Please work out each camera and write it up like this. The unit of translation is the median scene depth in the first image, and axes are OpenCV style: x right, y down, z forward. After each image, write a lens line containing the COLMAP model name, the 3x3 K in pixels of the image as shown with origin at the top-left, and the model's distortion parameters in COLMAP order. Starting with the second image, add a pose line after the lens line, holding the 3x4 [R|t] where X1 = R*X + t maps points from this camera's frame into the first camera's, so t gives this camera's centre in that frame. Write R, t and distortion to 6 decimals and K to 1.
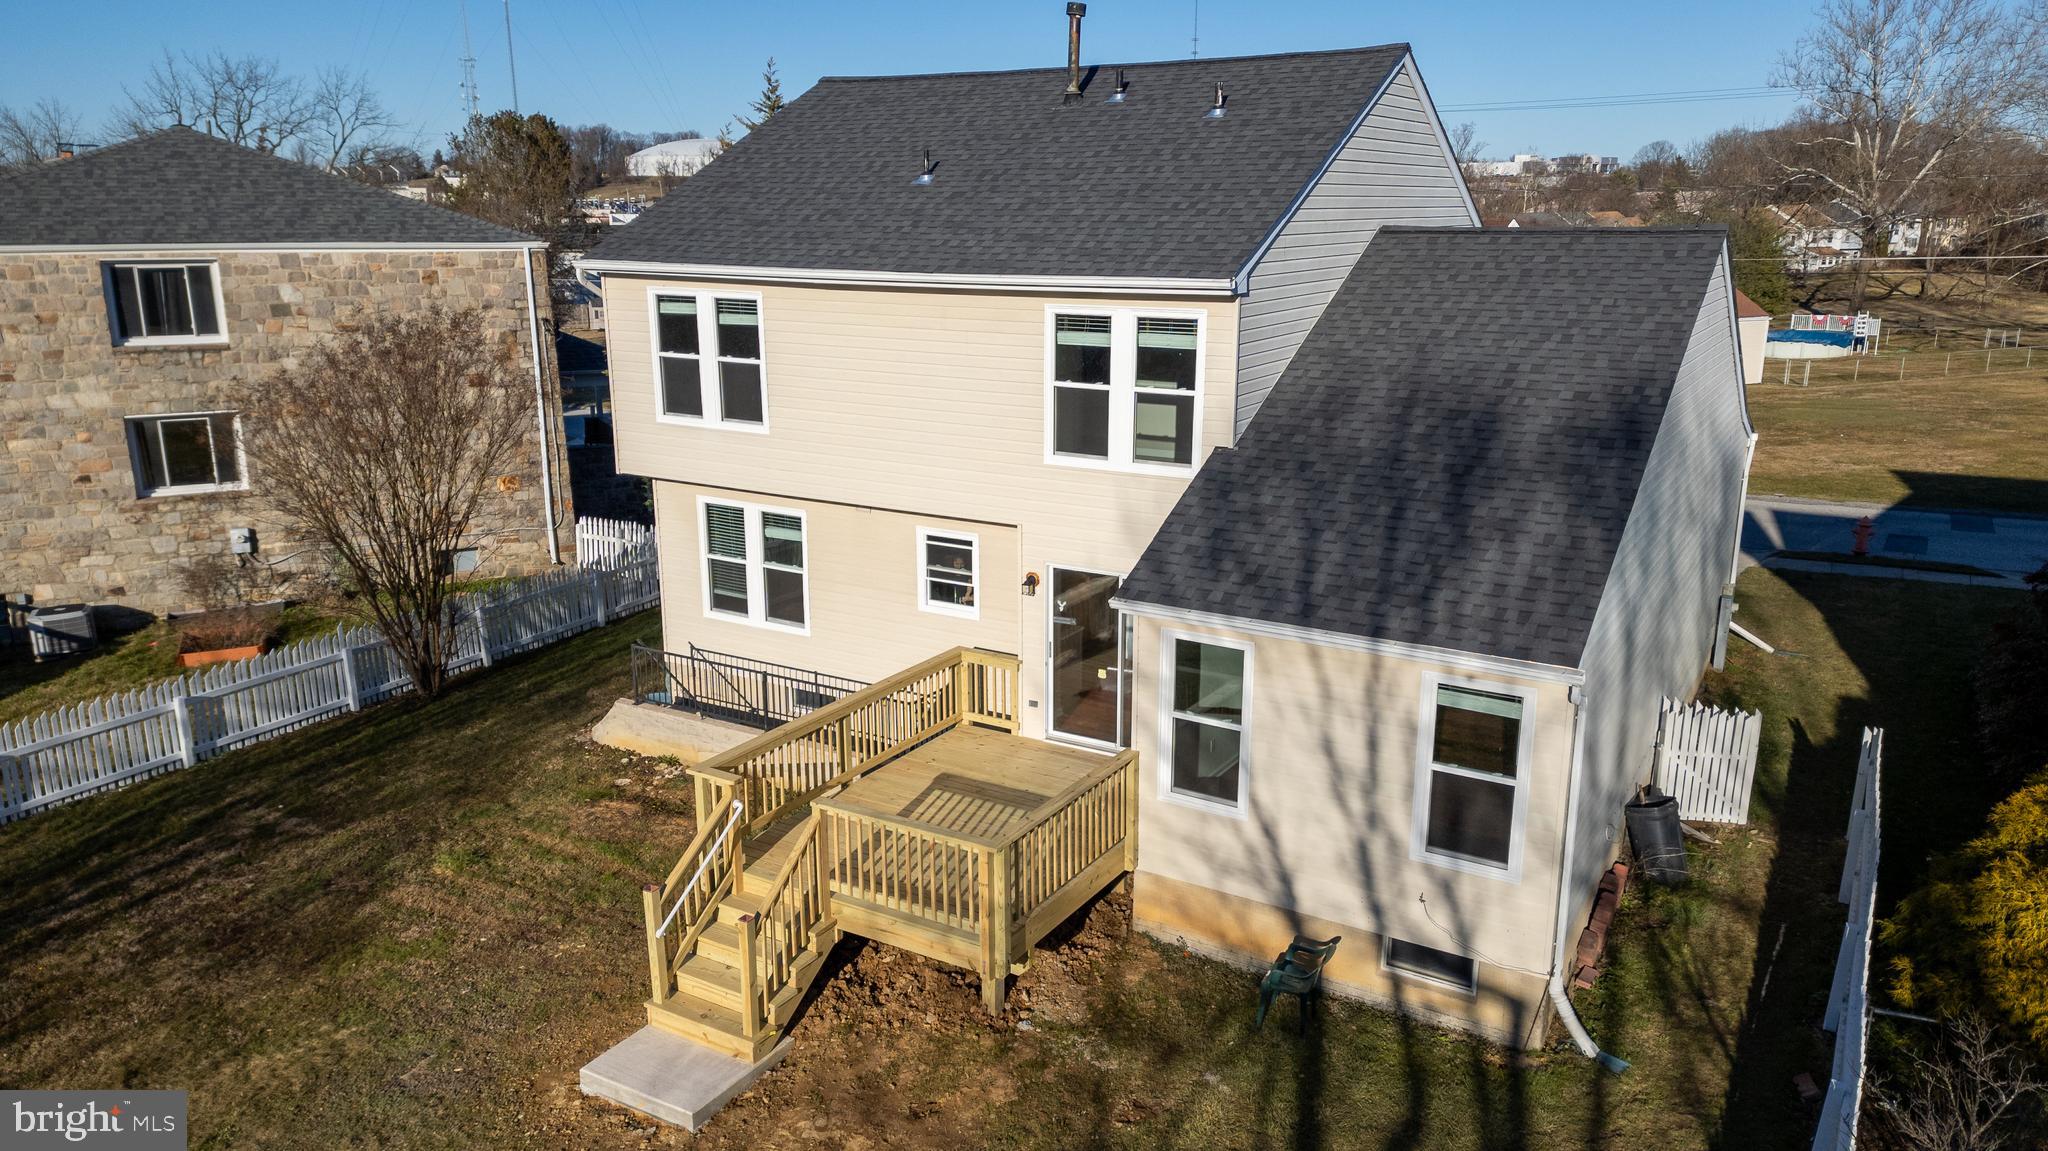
lens RADIAL K [[1423.4, 0, 1024.0], [0, 1423.4, 575.5], [0, 0, 1]] dist [0.085458, -0.089267]
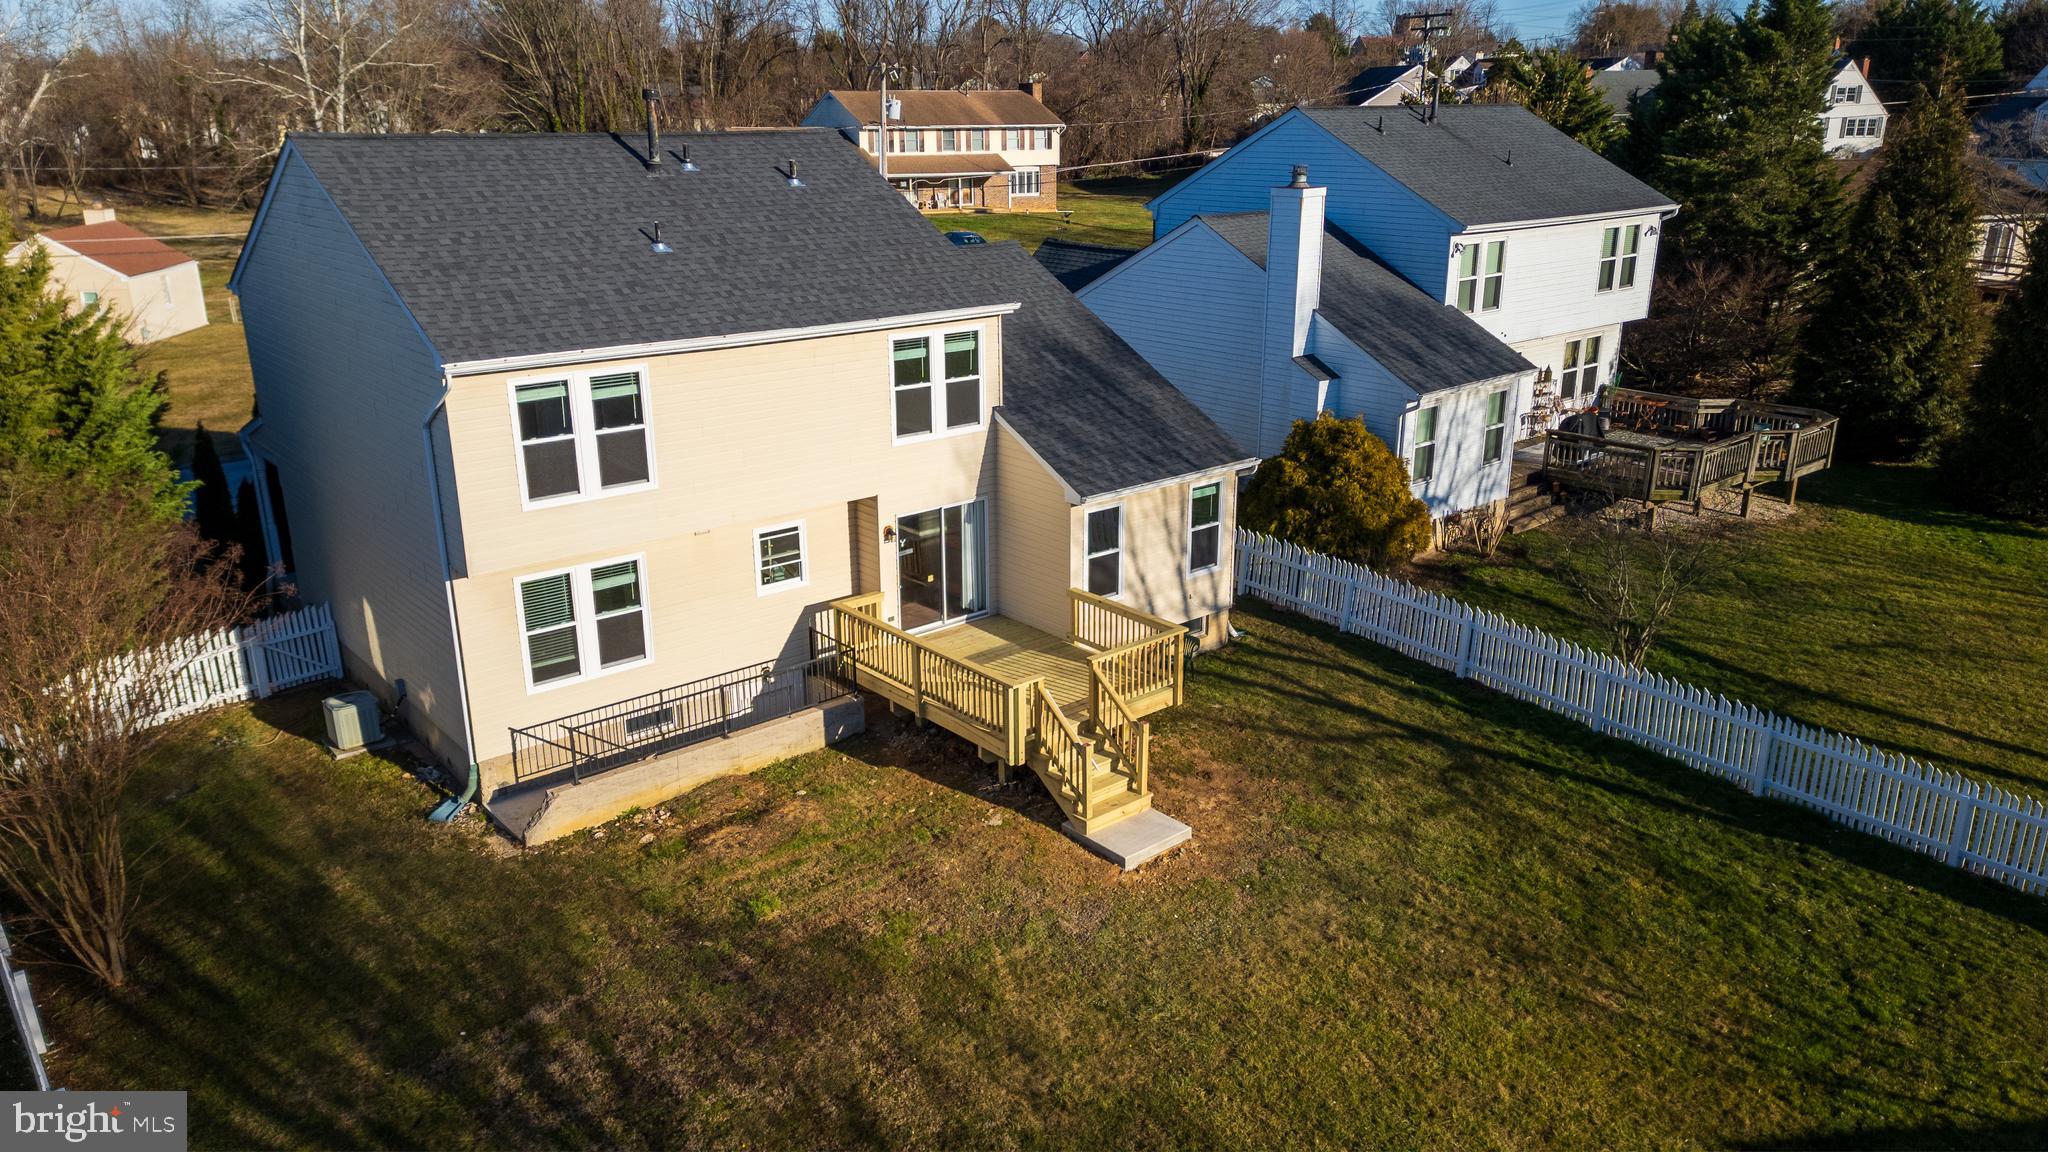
lens RADIAL K [[1423.4, 0, 1024.0], [0, 1423.4, 576.0], [0, 0, 1]] dist [0.085458, -0.089267]
pose [[0.321133, -0.294783, 0.899987, -1.122182], [0.241330, 0.944420, 0.223226, -0.215896], [-0.915769, 0.145508, 0.374424, 0.330447]]
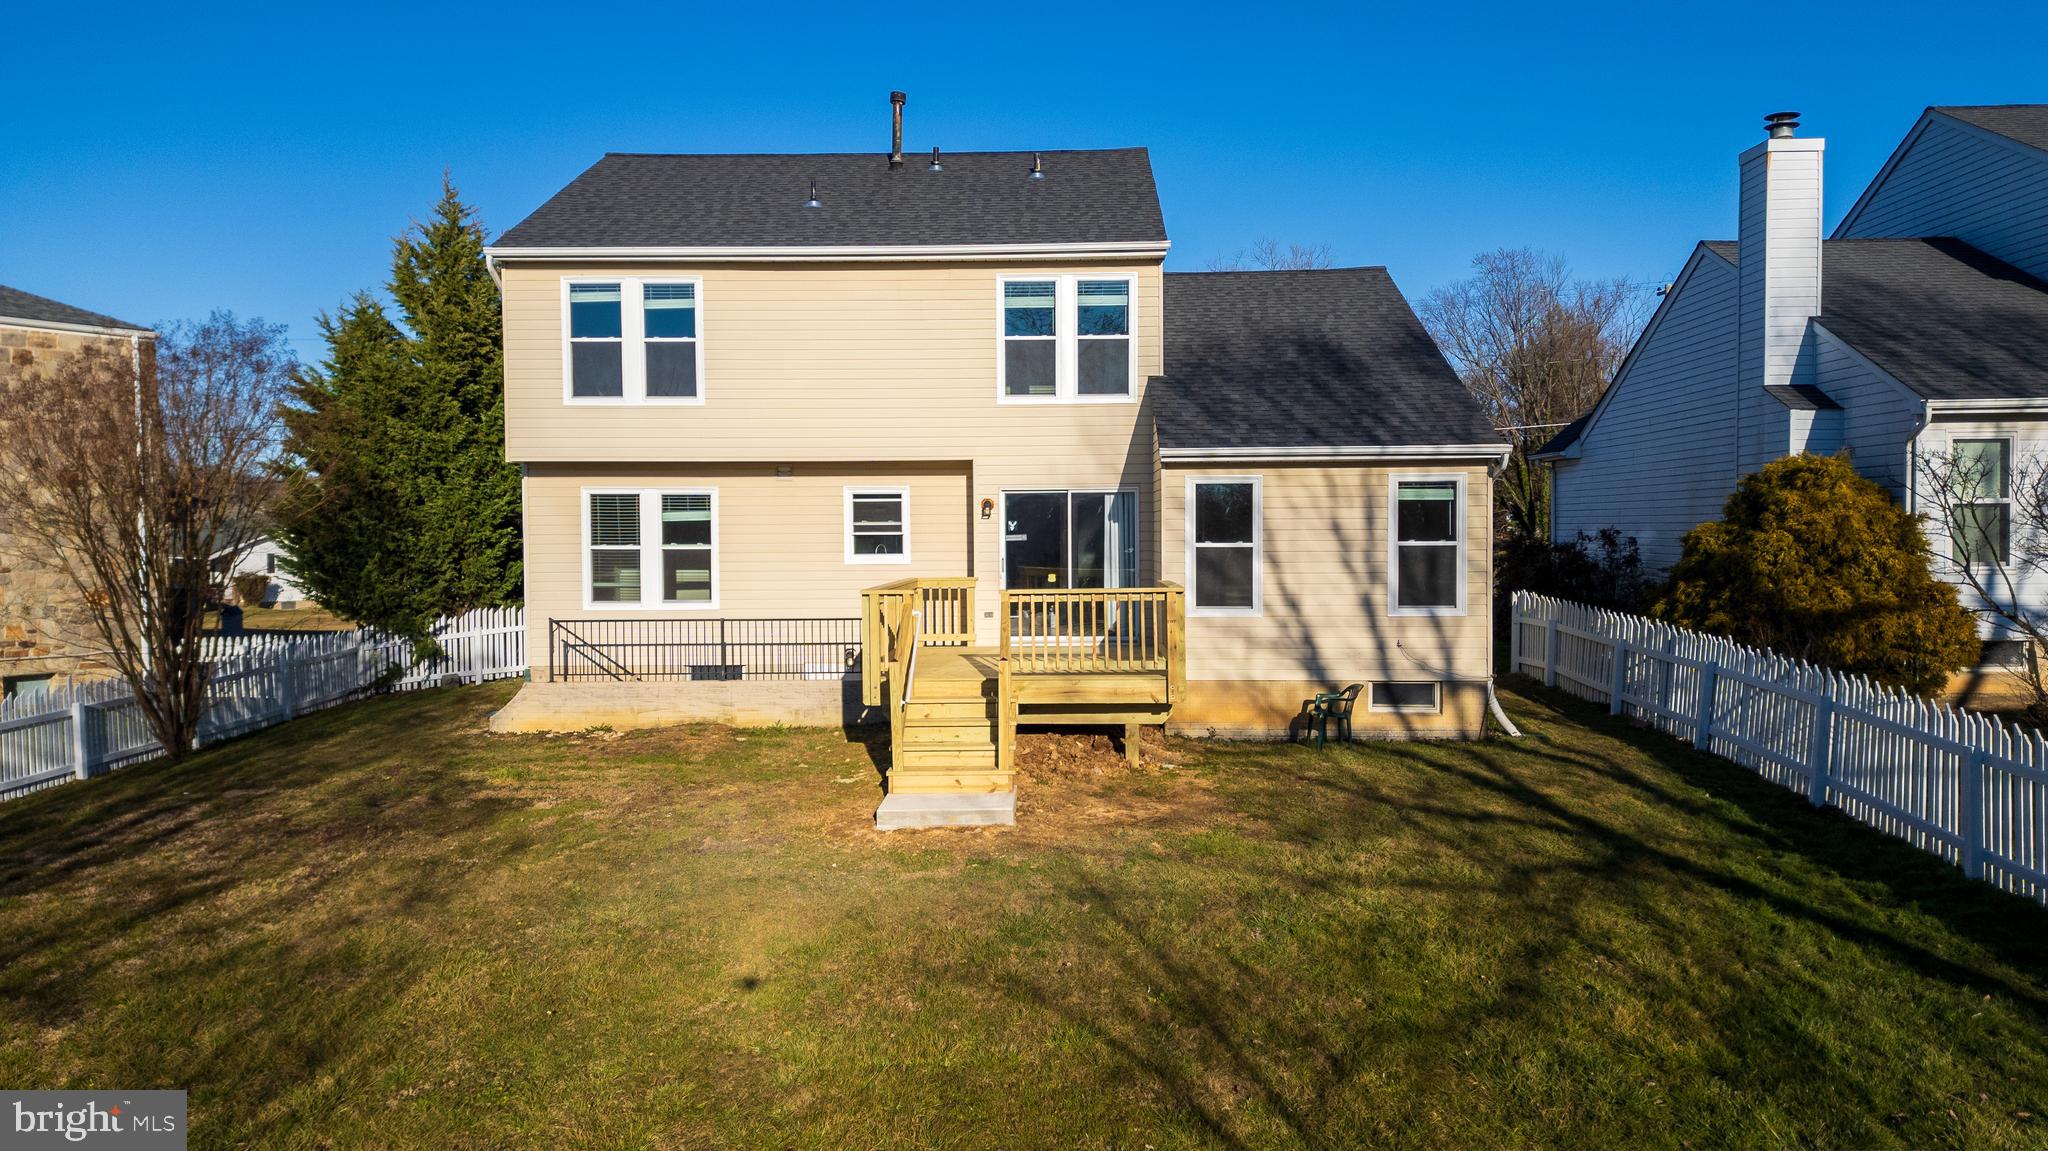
lens RADIAL K [[1423.4, 0, 1024.0], [0, 1423.4, 575.5], [0, 0, 1]] dist [0.085458, -0.089267]
pose [[0.870384, -0.019250, 0.491997, -0.508193], [0.128370, 0.973549, -0.189007, 0.265608], [-0.475345, 0.227666, 0.849833, -0.011453]]
